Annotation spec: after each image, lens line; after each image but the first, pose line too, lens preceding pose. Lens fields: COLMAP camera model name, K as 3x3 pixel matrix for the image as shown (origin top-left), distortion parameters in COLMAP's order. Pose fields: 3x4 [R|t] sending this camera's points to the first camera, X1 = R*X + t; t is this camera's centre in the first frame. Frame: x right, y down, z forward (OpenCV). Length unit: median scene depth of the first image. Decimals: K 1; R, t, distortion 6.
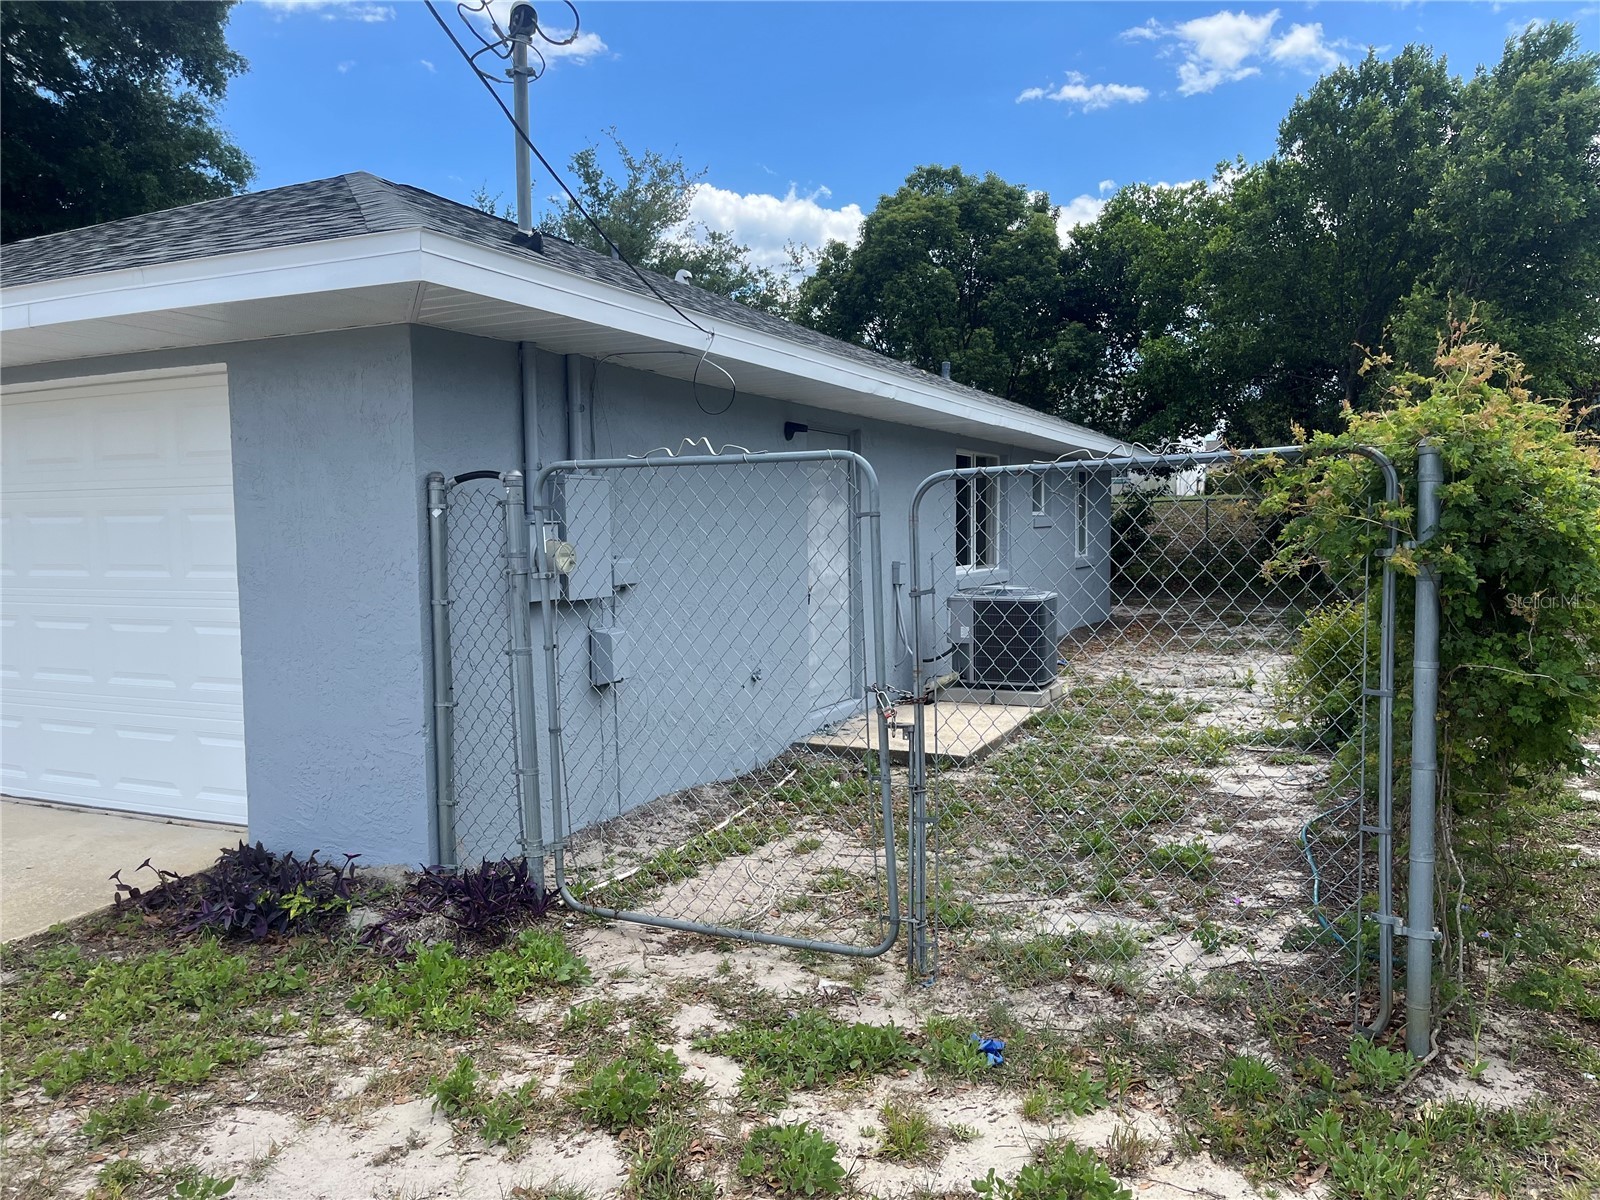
lens RADIAL K [[1209.5, 0, 796.7], [0, 1209.5, 606.7], [0, 0, 1]] dist [0.072913, -0.100599]
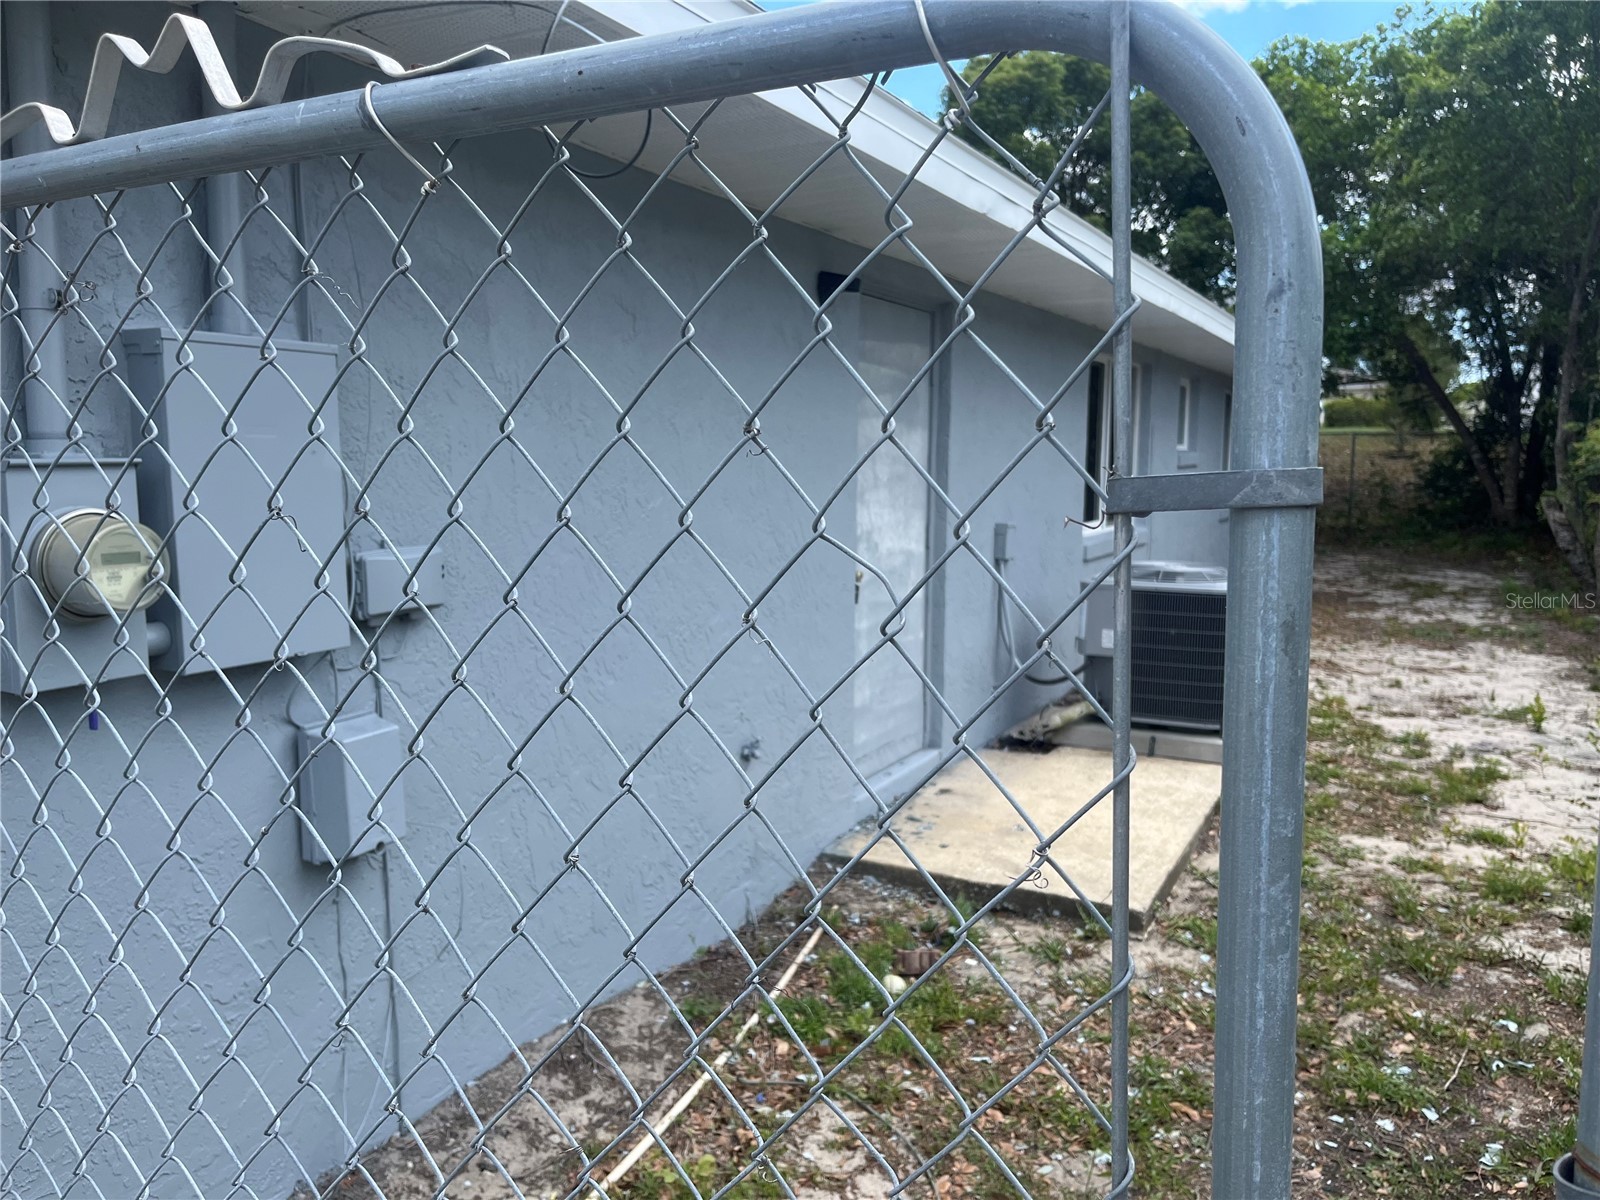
lens RADIAL K [[1209.5, 0, 796.7], [0, 1209.5, 606.7], [0, 0, 1]] dist [0.072913, -0.100599]
pose [[0.998453, 0.026791, -0.048723, 0.009843], [-0.023741, 0.997785, 0.062134, -0.035527], [0.050280, -0.060881, 0.996878, 0.428606]]
